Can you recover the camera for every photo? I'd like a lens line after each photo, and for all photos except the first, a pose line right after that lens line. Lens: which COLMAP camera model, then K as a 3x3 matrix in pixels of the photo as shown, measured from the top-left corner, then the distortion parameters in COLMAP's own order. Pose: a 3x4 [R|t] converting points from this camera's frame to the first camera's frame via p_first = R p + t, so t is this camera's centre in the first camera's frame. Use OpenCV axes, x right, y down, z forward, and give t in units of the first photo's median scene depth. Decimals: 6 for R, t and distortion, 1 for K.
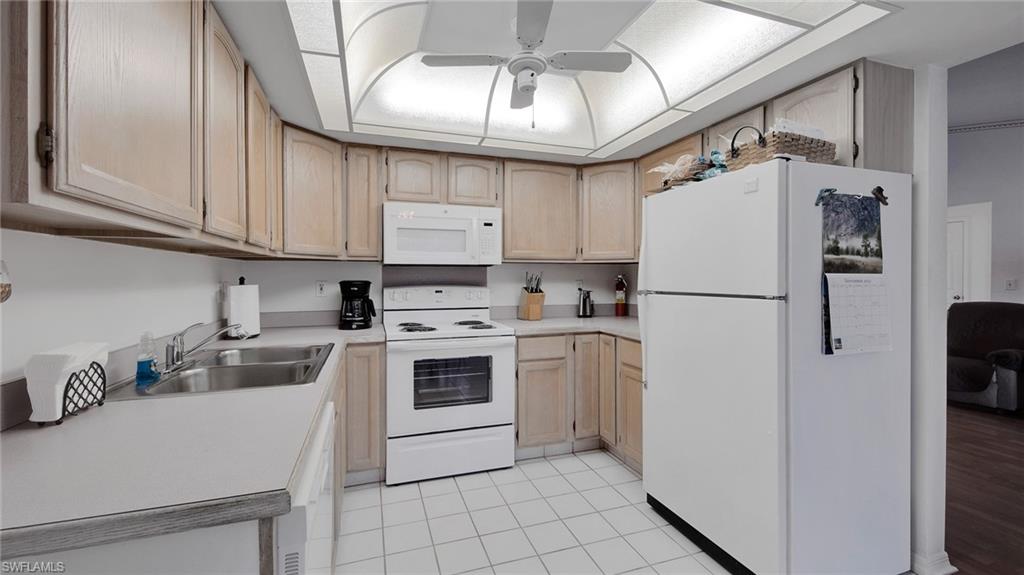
lens RADIAL K [[403.0, 0, 502.4], [0, 403.0, 277.6], [0, 0, 1]] dist [0.002531, -0.003533]
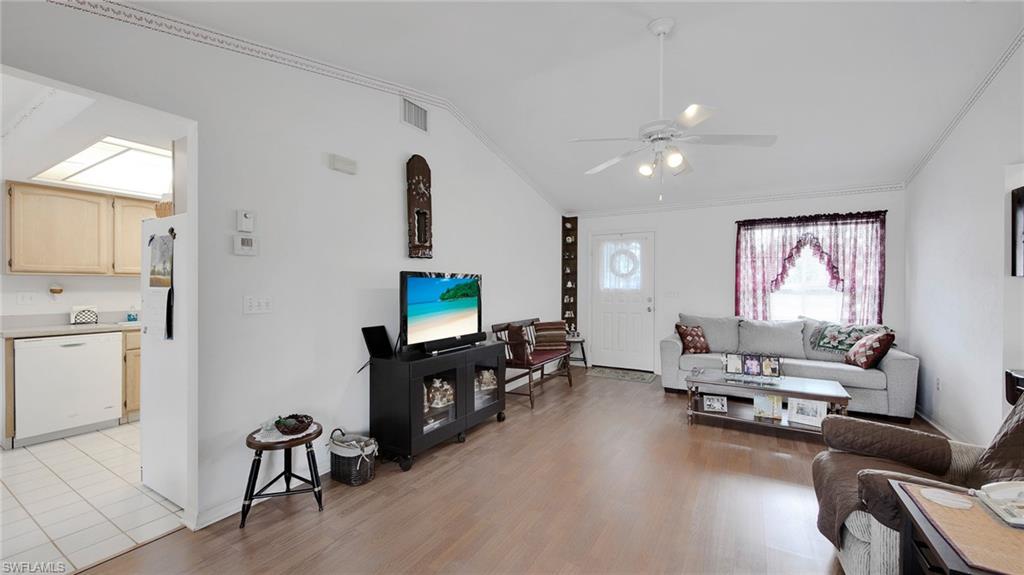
lens RADIAL K [[406.7, 0, 512.7], [0, 406.7, 285.0], [0, 0, 1]] dist [0.002776, -0.000611]
pose [[0.659057, -0.001212, -0.752092, 1.876504], [-0.004784, 0.999972, -0.005804, -0.008864], [0.752077, 0.007423, 0.659033, 0.626211]]
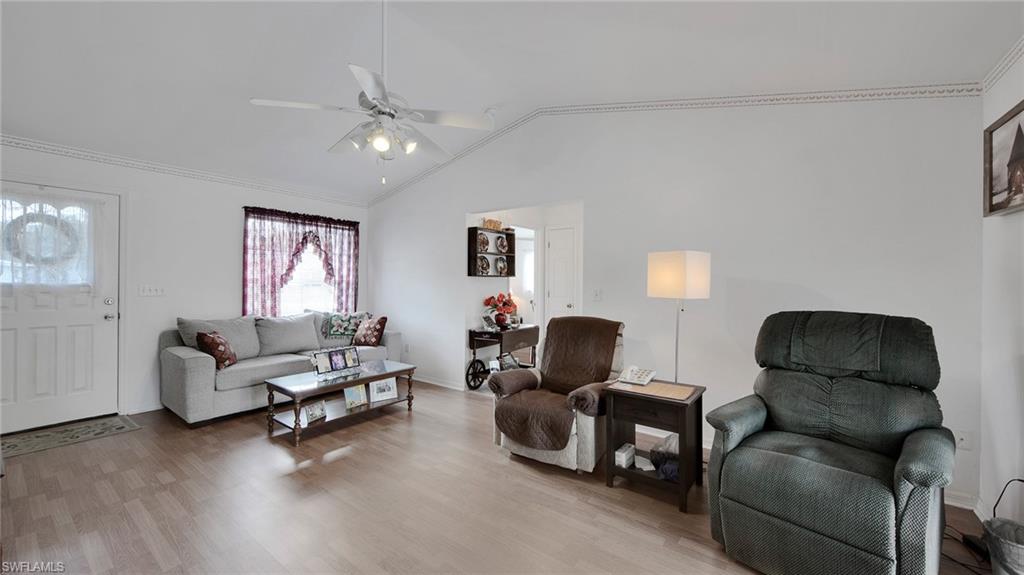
lens RADIAL K [[399.9, 0, 513.0], [0, 399.9, 280.3], [0, 0, 1]] dist [0.002165, 0.000024]
pose [[0.801706, 0.007651, 0.597670, 1.018443], [-0.003737, 0.999963, -0.007788, -0.012606], [-0.597708, 0.004010, 0.801704, 0.704171]]
